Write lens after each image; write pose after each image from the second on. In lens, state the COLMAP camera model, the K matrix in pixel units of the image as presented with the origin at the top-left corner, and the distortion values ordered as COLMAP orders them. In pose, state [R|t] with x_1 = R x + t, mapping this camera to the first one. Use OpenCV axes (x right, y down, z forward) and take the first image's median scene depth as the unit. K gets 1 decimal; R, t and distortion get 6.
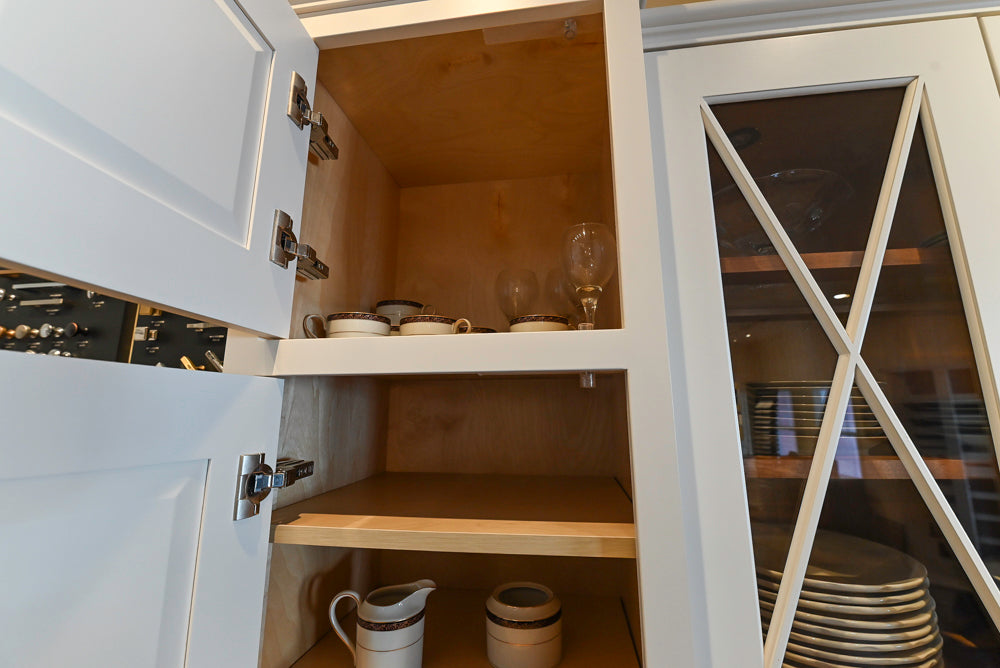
lens RADIAL K [[491.7, 0, 497.4], [0, 491.7, 320.2], [0, 0, 1]] dist [-0.000266, -0.009123]
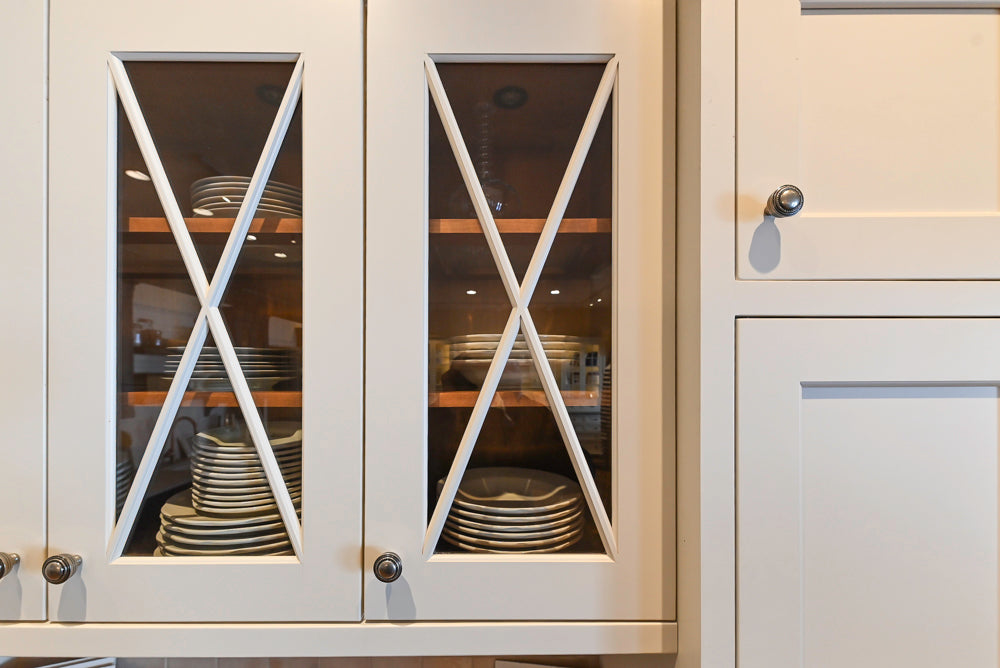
lens RADIAL K [[445.5, 0, 501.5], [0, 445.5, 365.6], [0, 0, 1]] dist [0.001661, -0.000435]
pose [[0.984491, -0.000821, 0.175431, 1.043959], [-0.036306, 0.977387, 0.208318, -0.039153], [-0.171635, -0.211457, 0.962199, -0.169348]]
